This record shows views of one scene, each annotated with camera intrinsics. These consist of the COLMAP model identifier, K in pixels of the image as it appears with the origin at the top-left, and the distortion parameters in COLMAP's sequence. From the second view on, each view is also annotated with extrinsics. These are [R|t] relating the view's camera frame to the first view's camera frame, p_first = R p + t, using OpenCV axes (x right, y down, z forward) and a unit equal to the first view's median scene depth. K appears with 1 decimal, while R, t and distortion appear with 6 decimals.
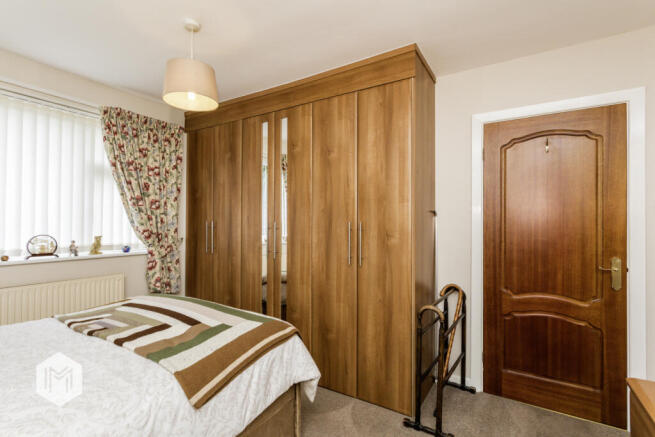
lens RADIAL K [[310.4, 0, 326.1], [0, 310.4, 220.1], [0, 0, 1]] dist [0.001059, 0.000300]
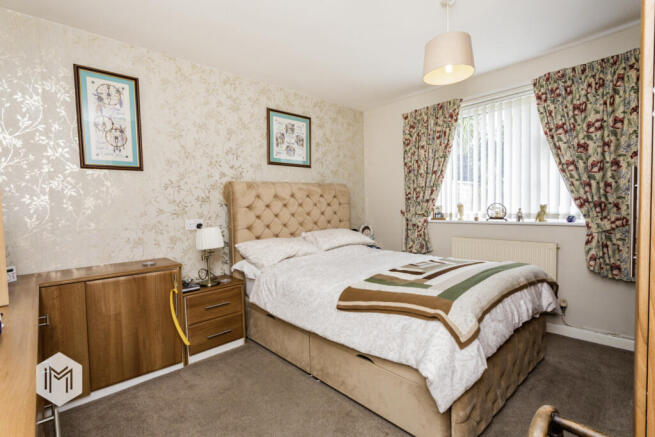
lens RADIAL K [[310.4, 0, 332.7], [0, 310.4, 220.6], [0, 0, 1]] dist [0.001059, 0.000300]
pose [[-0.266816, 0.052244, -0.962330, 0.447206], [0.037667, 0.998332, 0.043755, 0.031274], [0.963011, -0.024574, -0.268339, 0.562404]]
